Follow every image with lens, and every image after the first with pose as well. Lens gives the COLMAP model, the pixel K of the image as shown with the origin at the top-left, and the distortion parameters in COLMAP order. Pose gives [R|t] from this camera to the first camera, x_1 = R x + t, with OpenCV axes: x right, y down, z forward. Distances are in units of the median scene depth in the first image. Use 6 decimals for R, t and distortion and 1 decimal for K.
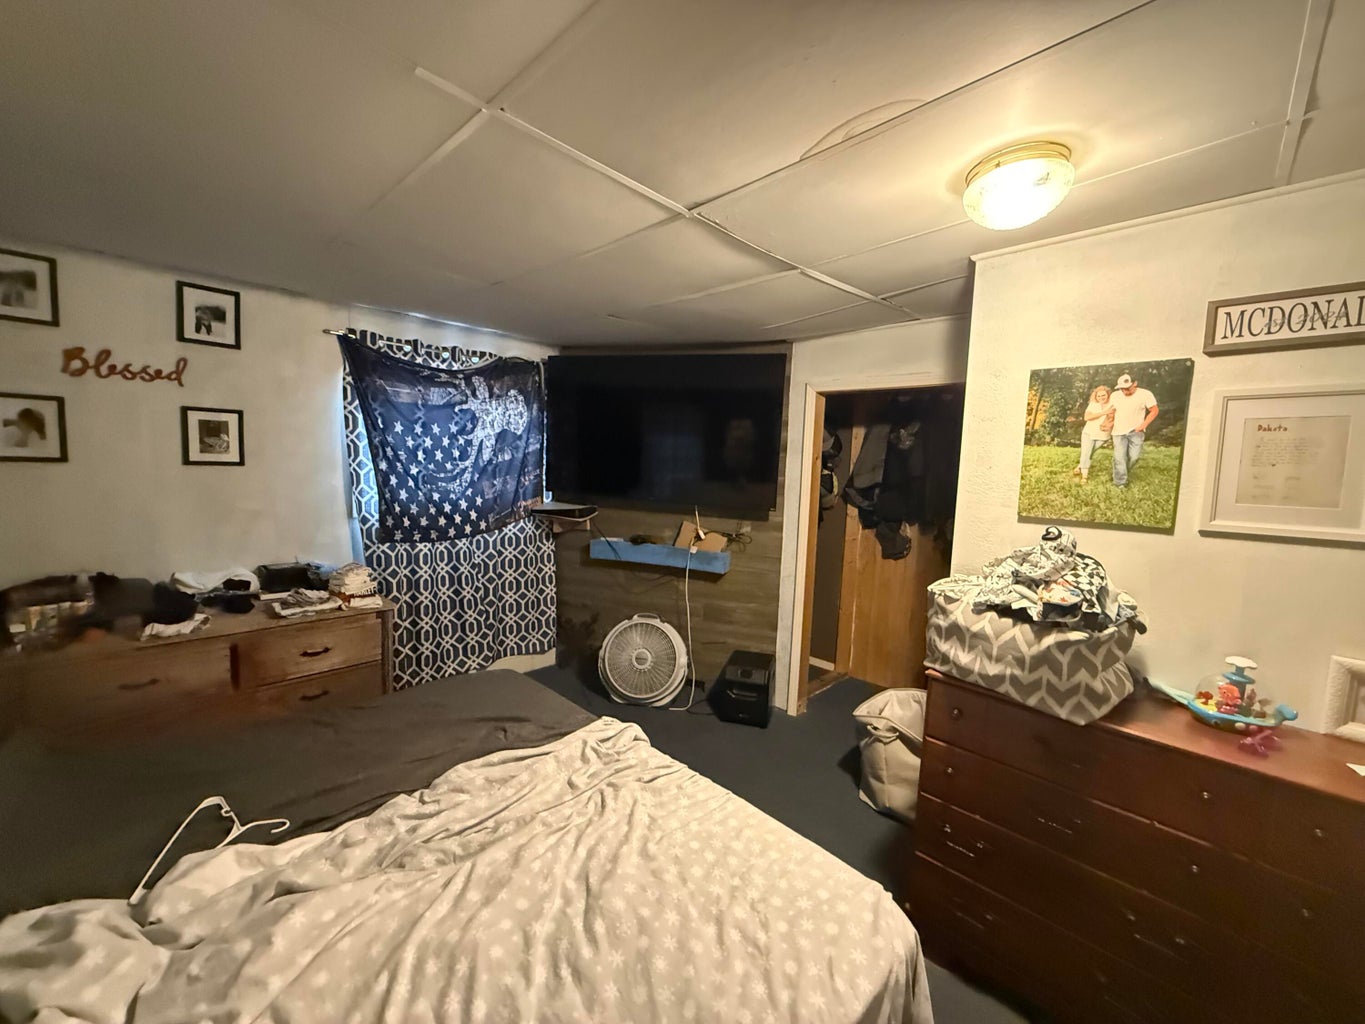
lens RADIAL K [[544.2, 0, 680.3], [0, 544.2, 511.9], [0, 0, 1]] dist [-0.000289, 0.000180]
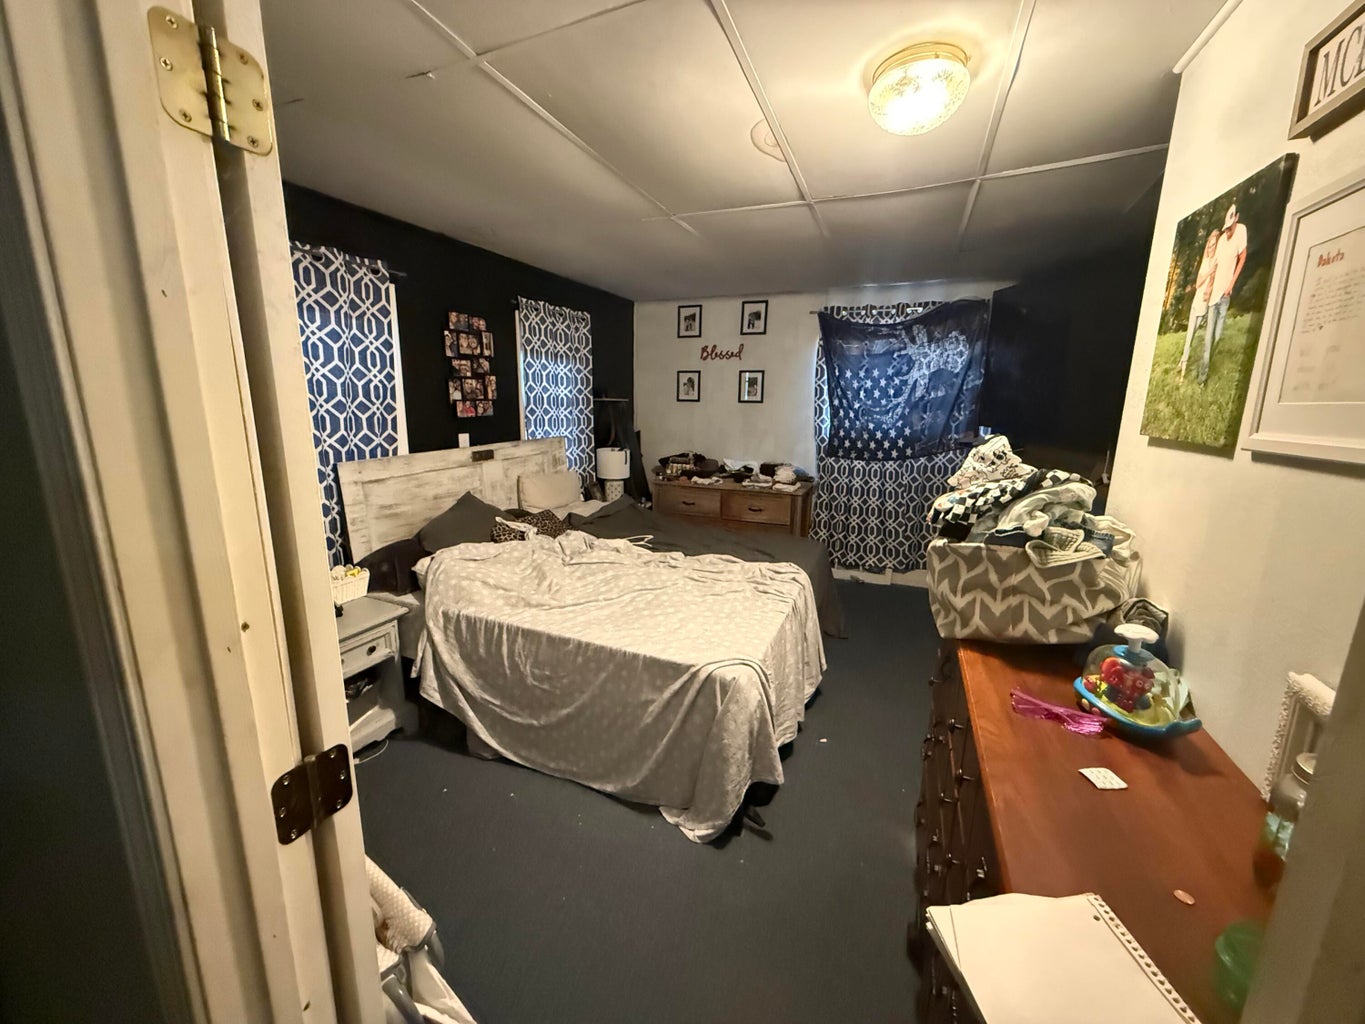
lens RADIAL K [[544.2, 0, 679.4], [0, 544.2, 511.4], [0, 0, 1]] dist [-0.000289, 0.000180]
pose [[0.372440, 0.158552, -0.914412, 0.643370], [-0.083578, 0.987025, 0.137101, 0.035822], [0.924285, 0.025363, 0.380859, 0.089884]]
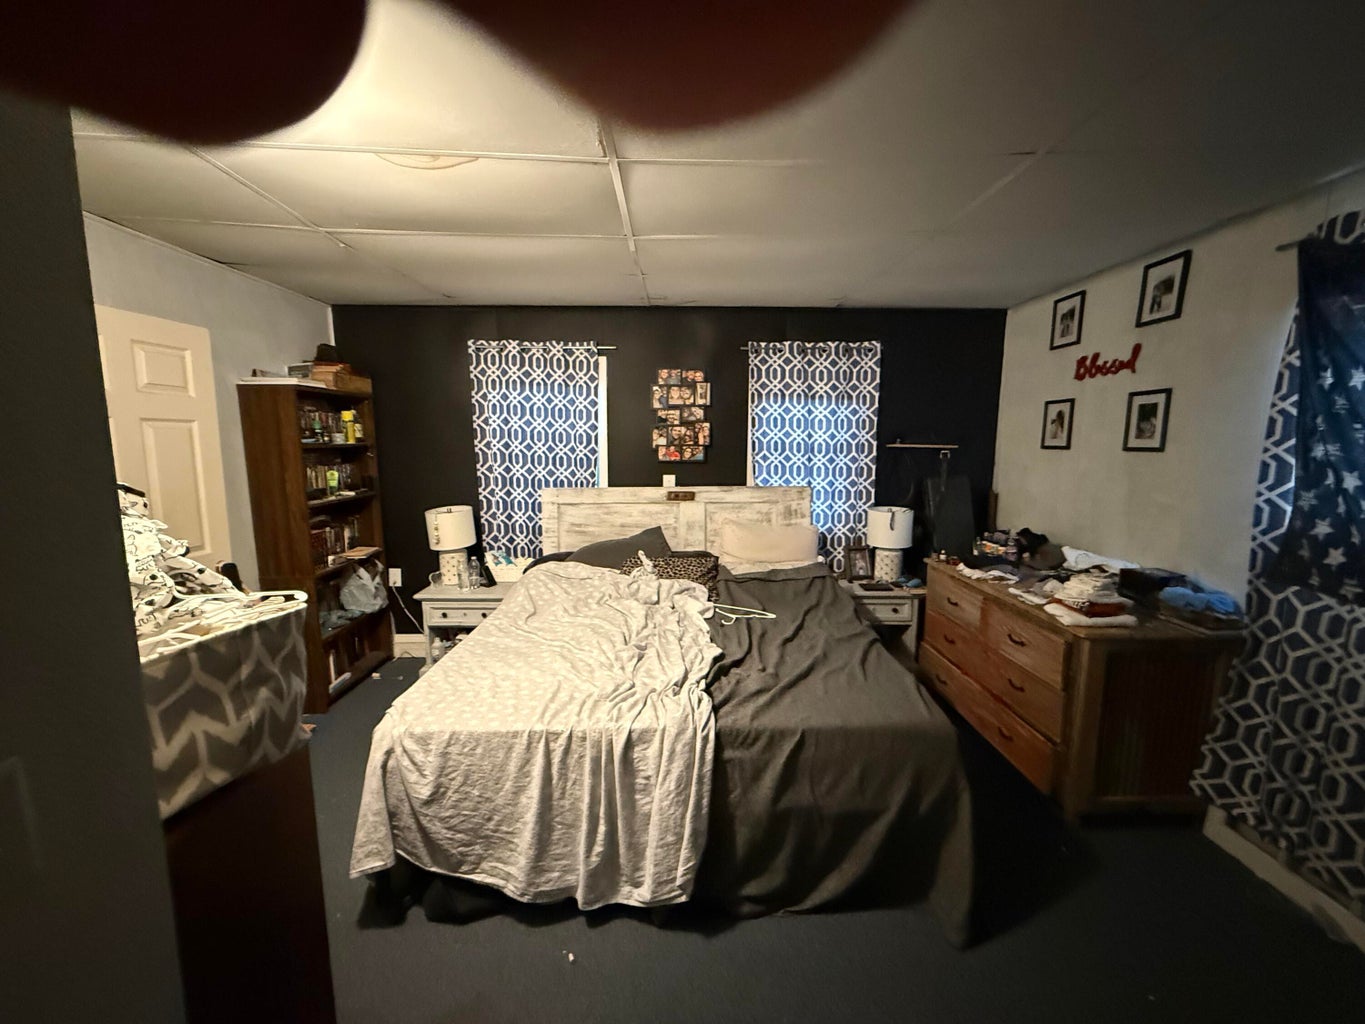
lens RADIAL K [[544.2, 0, 679.5], [0, 544.2, 510.8], [0, 0, 1]] dist [-0.000289, 0.000180]
pose [[-0.702857, 0.050869, -0.709510, 0.326647], [-0.096377, 0.981432, 0.165838, -0.053912], [0.704772, 0.184941, -0.684904, 0.930717]]
